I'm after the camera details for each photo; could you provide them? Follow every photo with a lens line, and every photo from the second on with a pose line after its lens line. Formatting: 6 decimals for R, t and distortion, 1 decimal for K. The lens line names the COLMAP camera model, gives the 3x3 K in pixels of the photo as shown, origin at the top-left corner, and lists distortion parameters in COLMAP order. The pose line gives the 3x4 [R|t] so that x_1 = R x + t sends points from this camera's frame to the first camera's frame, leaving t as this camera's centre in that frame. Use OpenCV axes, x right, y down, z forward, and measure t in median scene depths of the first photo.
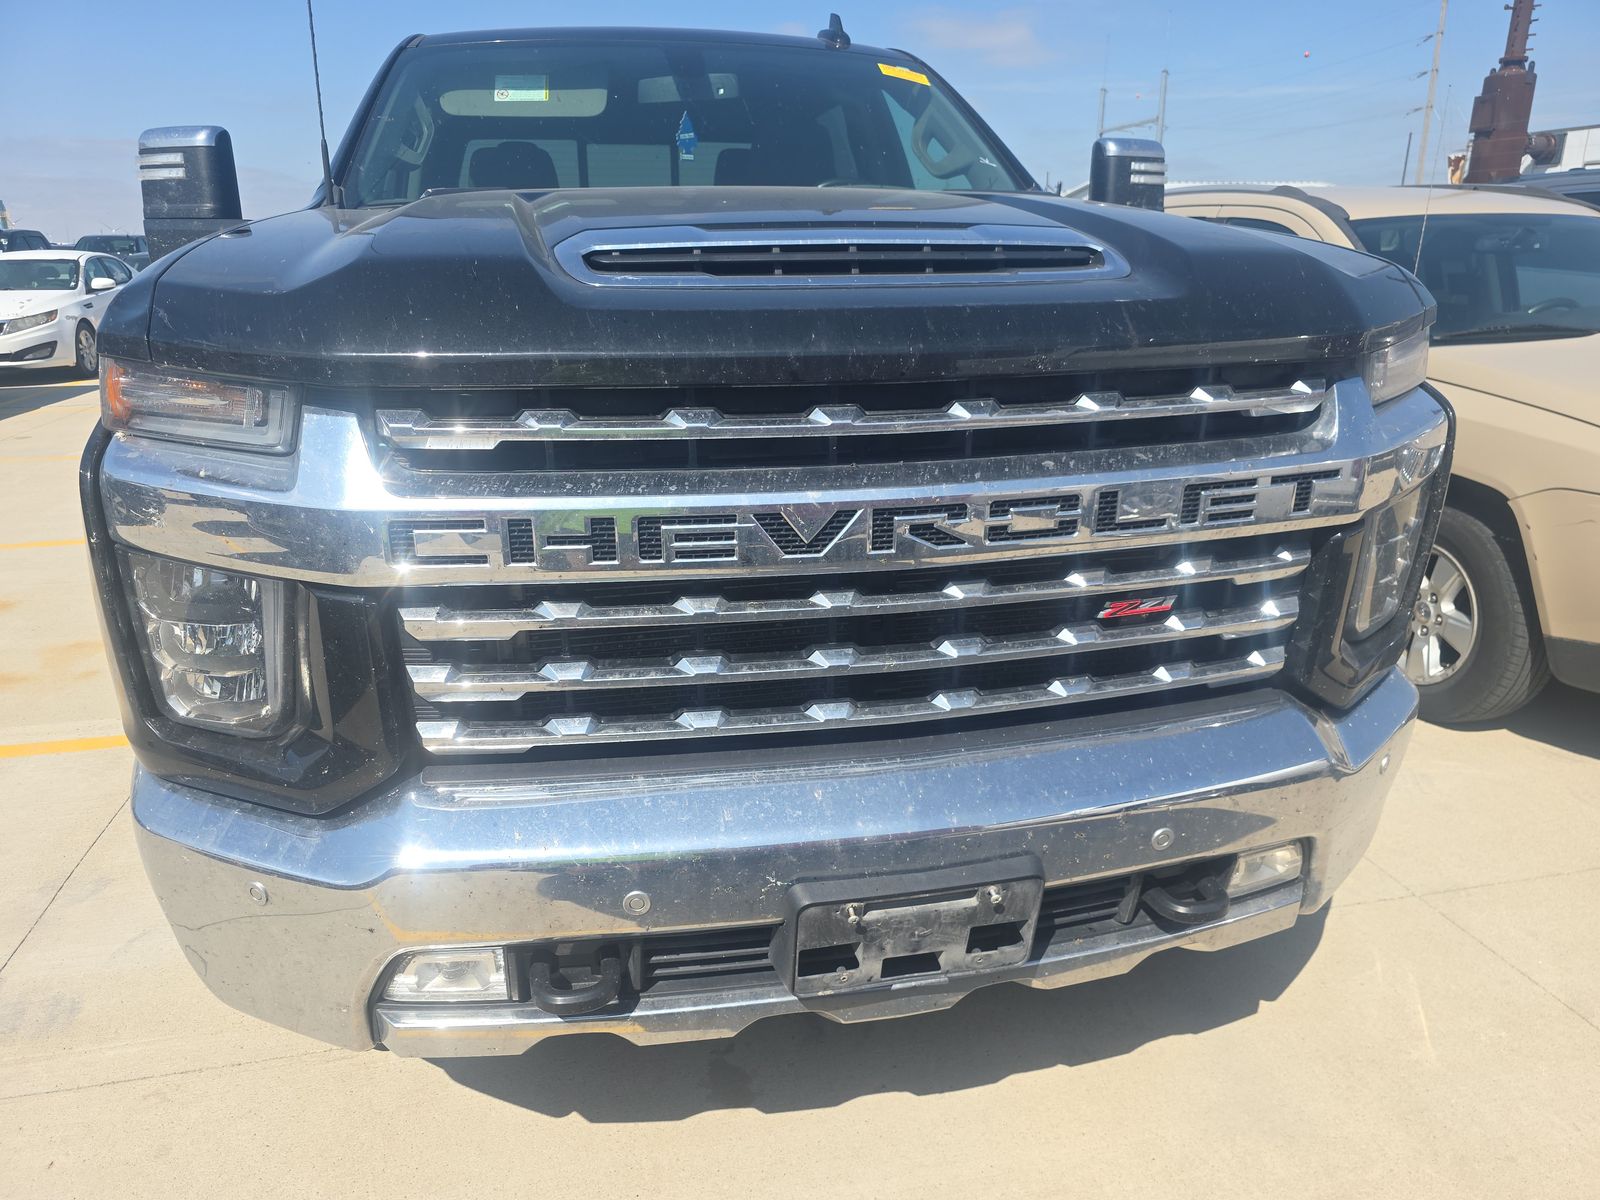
lens RADIAL K [[1082.3, 0, 781.7], [0, 1082.3, 616.2], [0, 0, 1]] dist [0.054622, -0.046421]
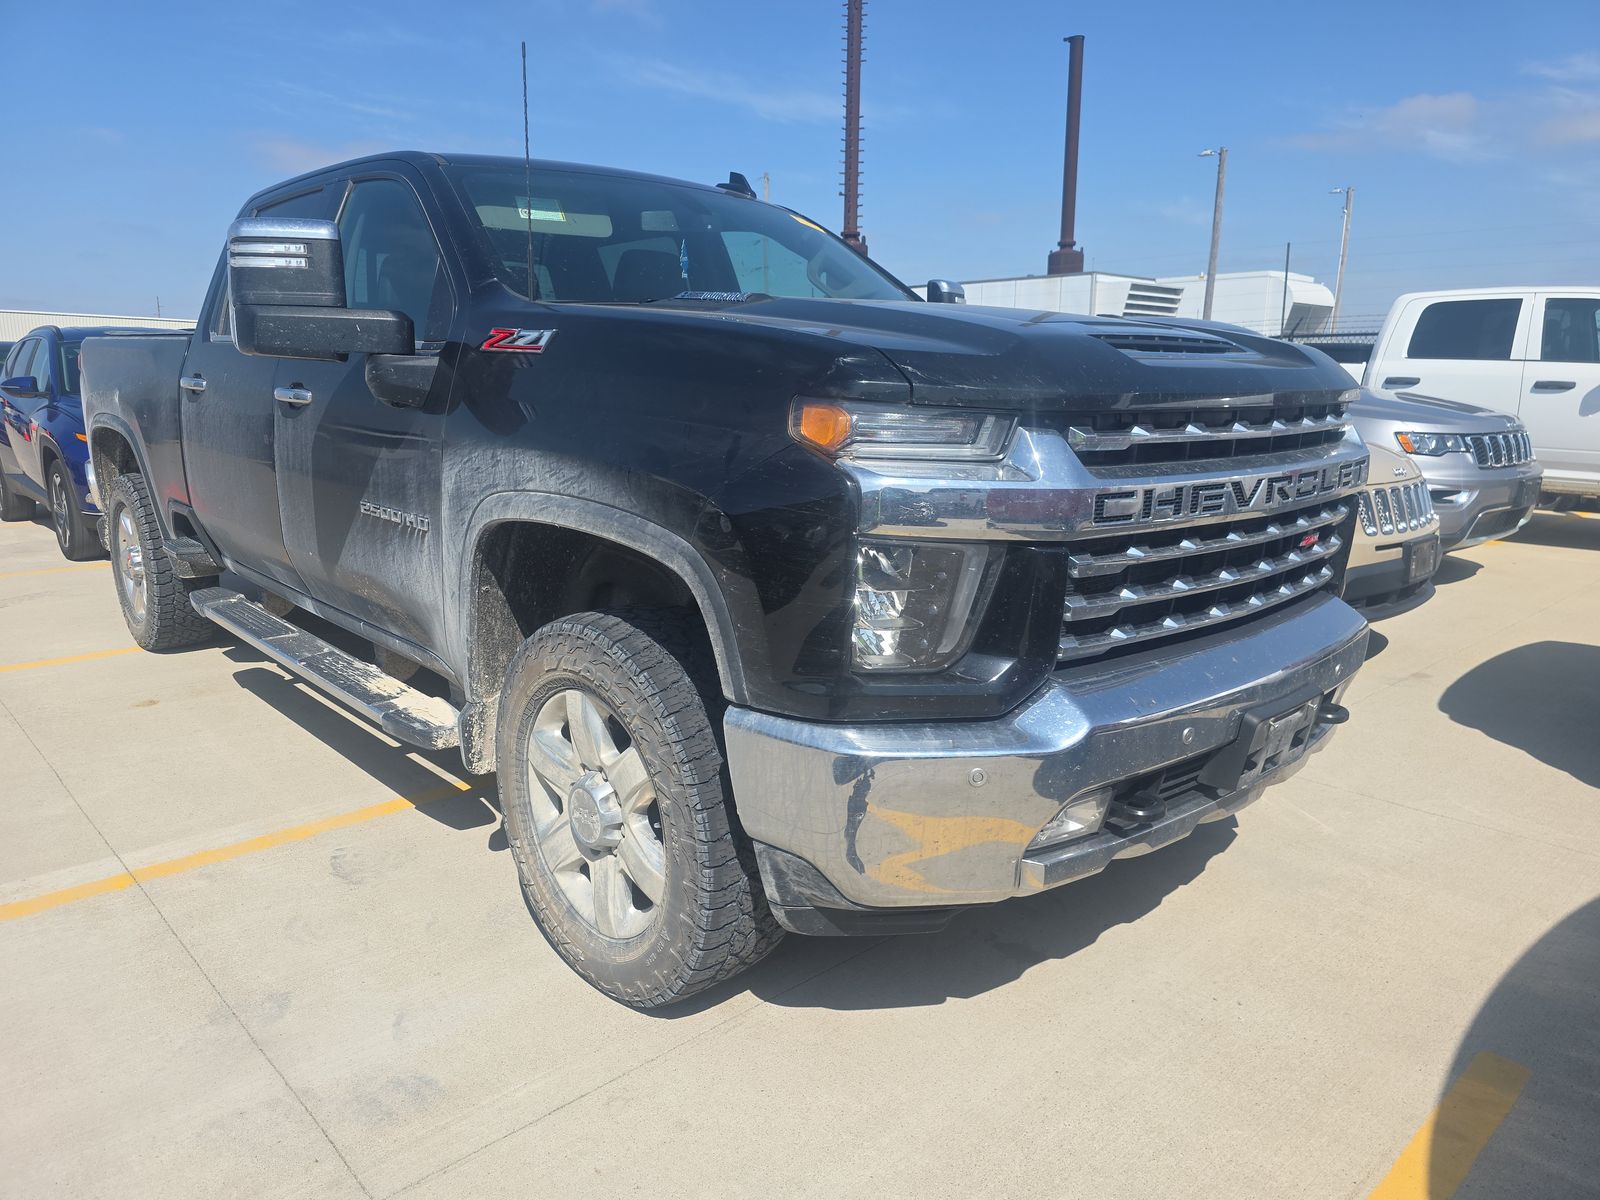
lens RADIAL K [[1082.3, 0, 789.9], [0, 1082.3, 573.6], [0, 0, 1]] dist [0.054622, -0.046421]
pose [[0.859663, -0.081452, 0.504326, -1.179337], [0.151068, 0.983588, -0.098652, 0.086215], [-0.488014, 0.160995, 0.857859, -0.085459]]
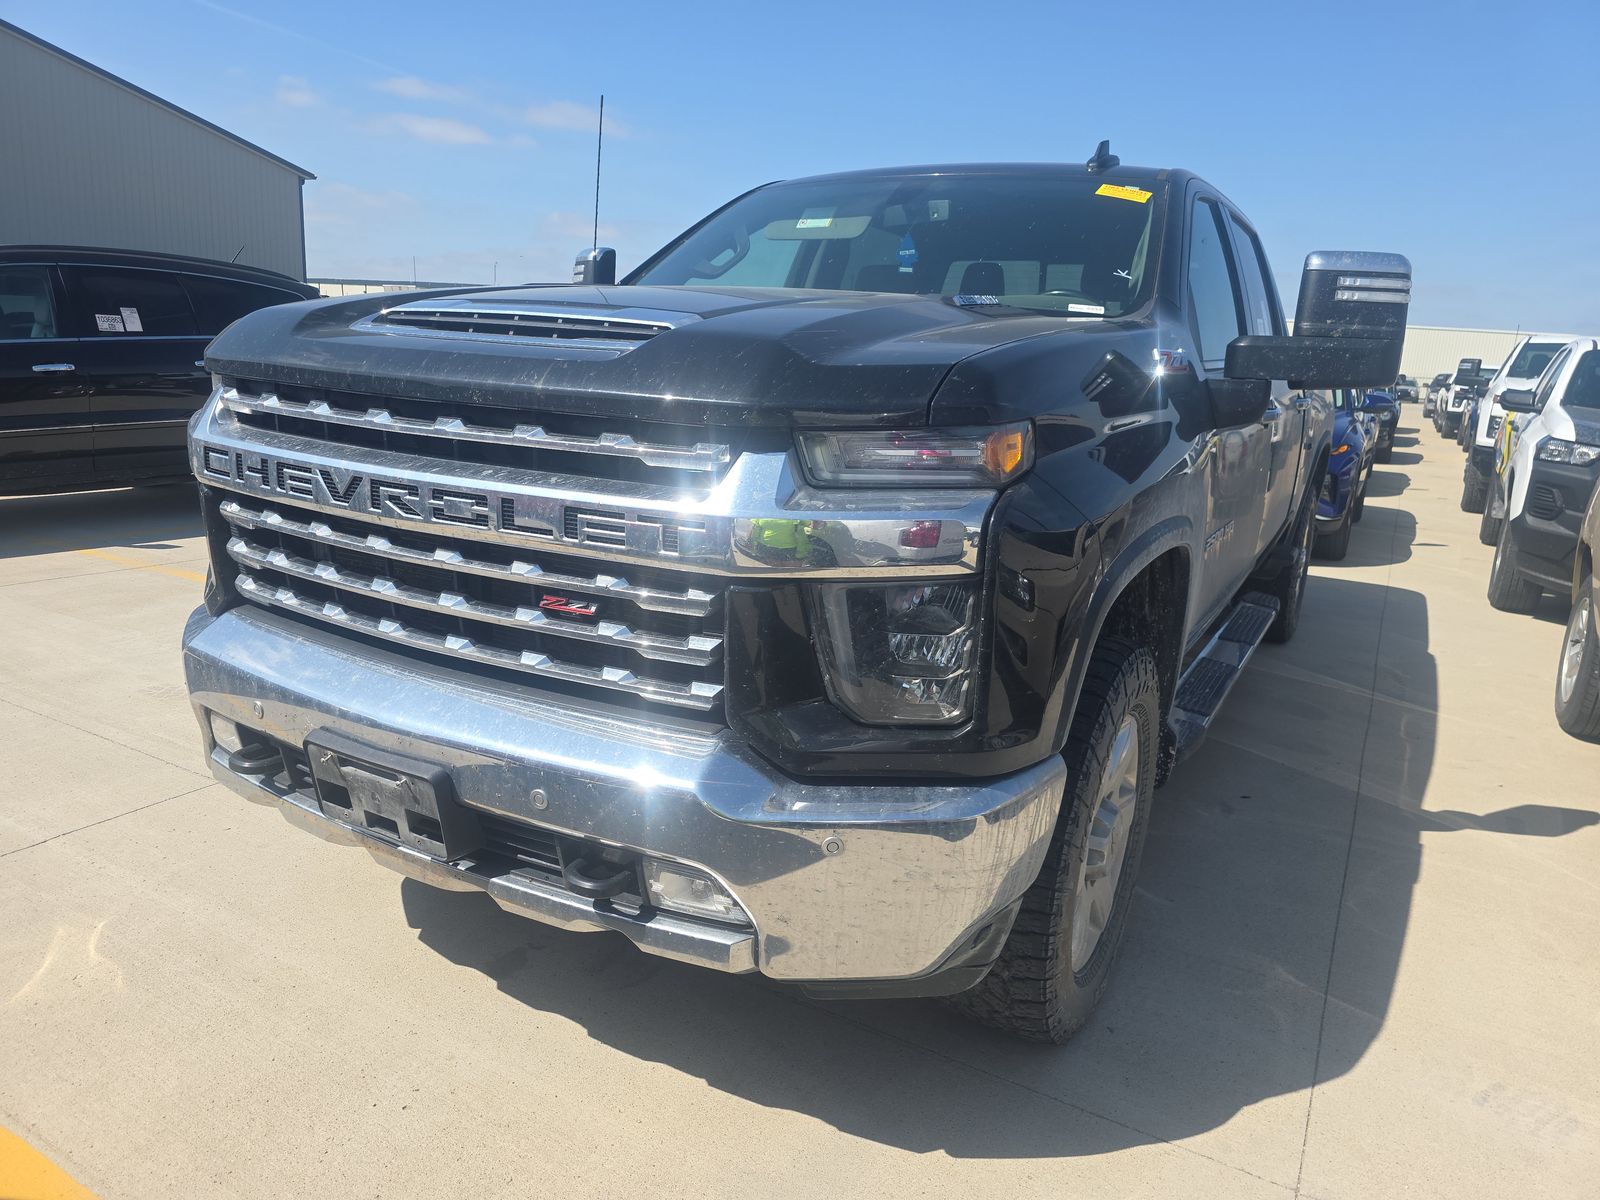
lens RADIAL K [[1082.3, 0, 791.5], [0, 1082.3, 598.4], [0, 0, 1]] dist [0.054622, -0.046421]
pose [[0.744772, 0.197401, -0.637453, 1.187987], [-0.271126, 0.962361, -0.018756, -0.056386], [0.609758, 0.186799, 0.770261, 0.191994]]
